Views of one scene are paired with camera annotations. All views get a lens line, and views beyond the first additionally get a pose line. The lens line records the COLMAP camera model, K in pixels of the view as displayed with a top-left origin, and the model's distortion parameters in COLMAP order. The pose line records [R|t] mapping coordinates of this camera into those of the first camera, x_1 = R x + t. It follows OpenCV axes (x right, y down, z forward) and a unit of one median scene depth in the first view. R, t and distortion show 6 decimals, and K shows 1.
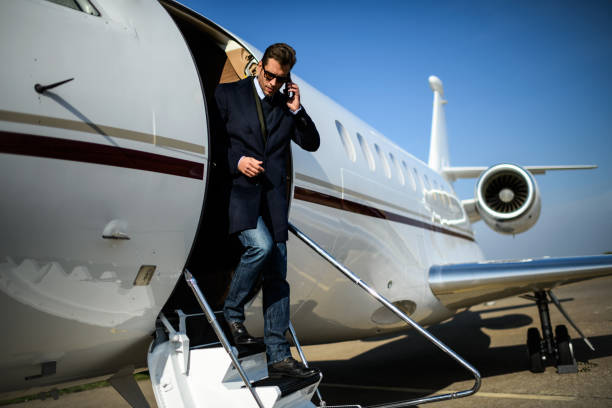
lens RADIAL K [[614.6, 0, 306.0], [0, 614.6, 204.0], [0, 0, 1]] dist [-0.096099, 0.097001]
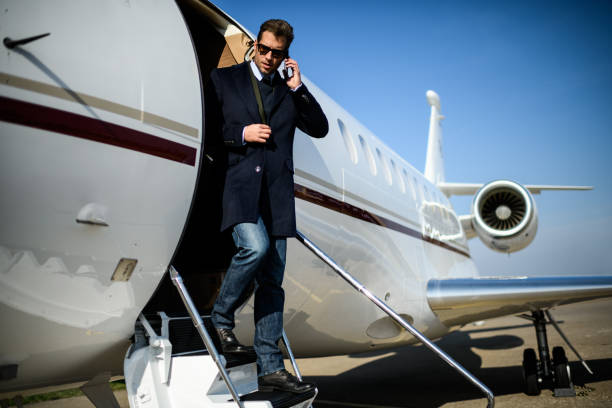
lens RADIAL K [[614.6, 0, 306.0], [0, 614.6, 204.0], [0, 0, 1]] dist [-0.096099, 0.097001]
pose [[0.999152, 0.037804, 0.016313, -0.008355], [-0.037409, 0.999014, -0.023891, 0.014027], [-0.017200, 0.023260, 0.999581, 0.047627]]
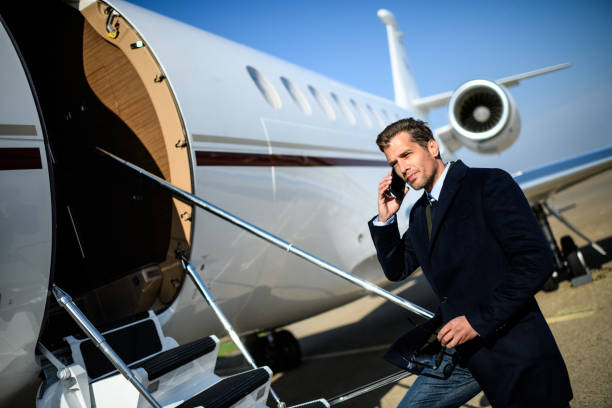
lens RADIAL K [[614.6, 0, 306.0], [0, 614.6, 204.0], [0, 0, 1]] dist [-0.096099, 0.097001]
pose [[0.972974, -0.230914, -0.000219, 0.064040], [0.230620, 0.971688, 0.051349, 0.018547], [-0.011645, -0.050012, 0.998681, 0.110301]]
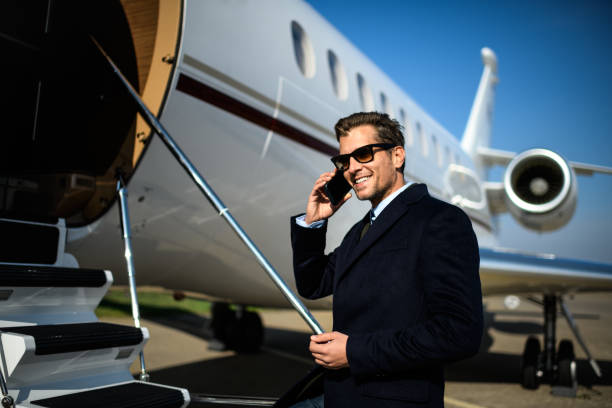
lens RADIAL K [[614.6, 0, 306.0], [0, 614.6, 204.0], [0, 0, 1]] dist [-0.096099, 0.097001]
pose [[0.983240, 0.167838, -0.071201, 0.119107], [-0.164237, 0.984954, 0.053768, 0.035007], [0.079154, -0.041173, 0.996012, 0.176325]]
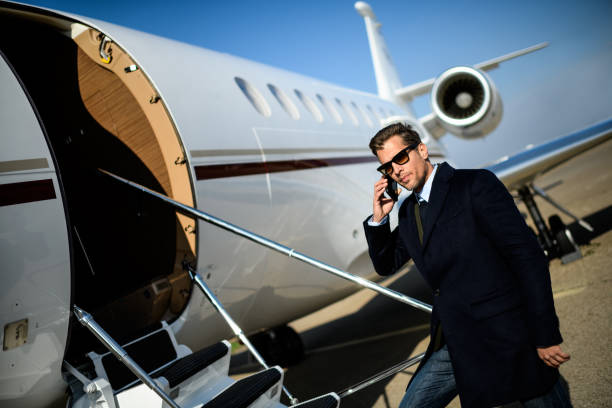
lens RADIAL K [[614.6, 0, 306.0], [0, 614.6, 204.0], [0, 0, 1]] dist [-0.096099, 0.097001]
pose [[0.954258, -0.298724, 0.012459, 0.061299], [0.297271, 0.952422, 0.067241, 0.005730], [-0.031953, -0.060461, 0.997659, 0.085673]]
